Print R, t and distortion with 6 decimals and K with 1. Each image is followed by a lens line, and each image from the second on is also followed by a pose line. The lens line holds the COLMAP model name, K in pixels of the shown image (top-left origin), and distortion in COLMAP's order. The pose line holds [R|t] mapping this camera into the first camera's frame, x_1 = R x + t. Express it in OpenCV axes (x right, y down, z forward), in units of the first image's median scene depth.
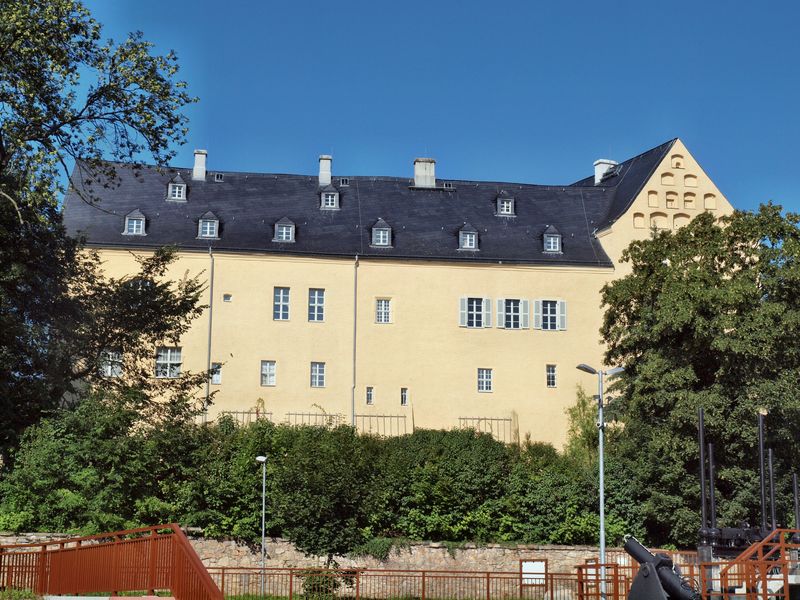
lens RADIAL K [[1516.7, 0, 400.0], [0, 1516.7, 300.0], [0, 0, 1]] dist [0.085929, 0.164738]
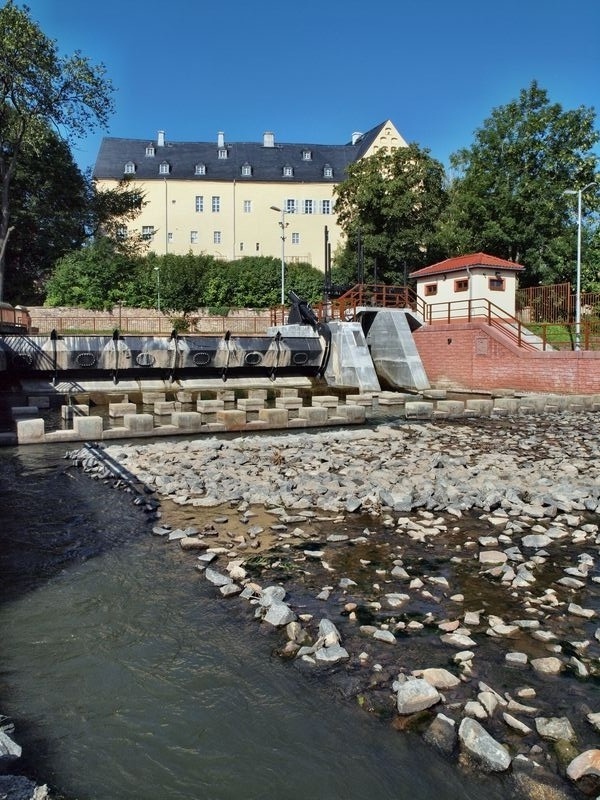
lens RADIAL K [[647.2, 0, 300.0], [0, 647.2, 400.0], [0, 0, 1]] dist [-0.126605, 0.179543]
pose [[0.999691, -0.013843, -0.020656, 0.088879], [0.018899, 0.962847, 0.269385, 0.032074], [0.016159, -0.269692, 0.962811, 0.071375]]
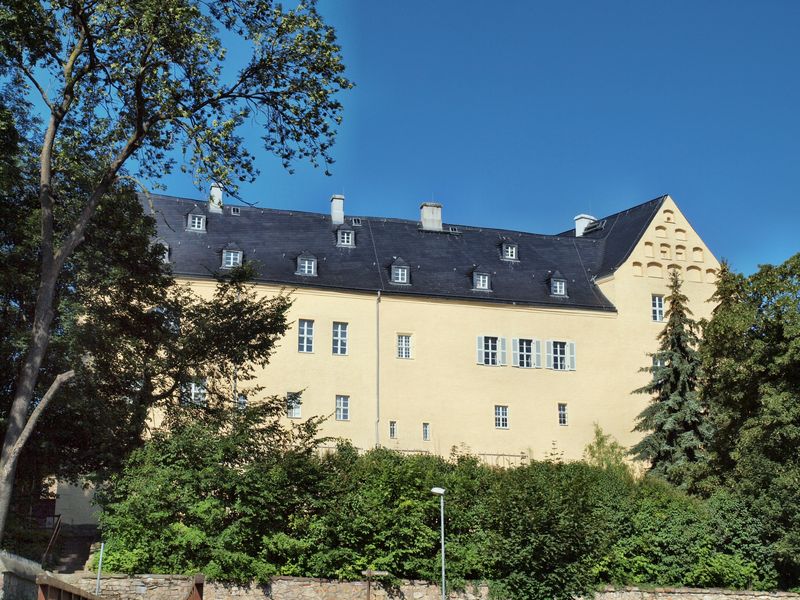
lens RADIAL K [[1220.5, 0, 400.0], [0, 1220.5, 300.0], [0, 0, 1]] dist [0.050977, 0.118061]
pose [[0.987417, 0.035359, 0.154132, -0.161645], [-0.026857, 0.998019, -0.056899, 0.026044], [-0.155838, 0.052044, 0.986411, 0.222047]]
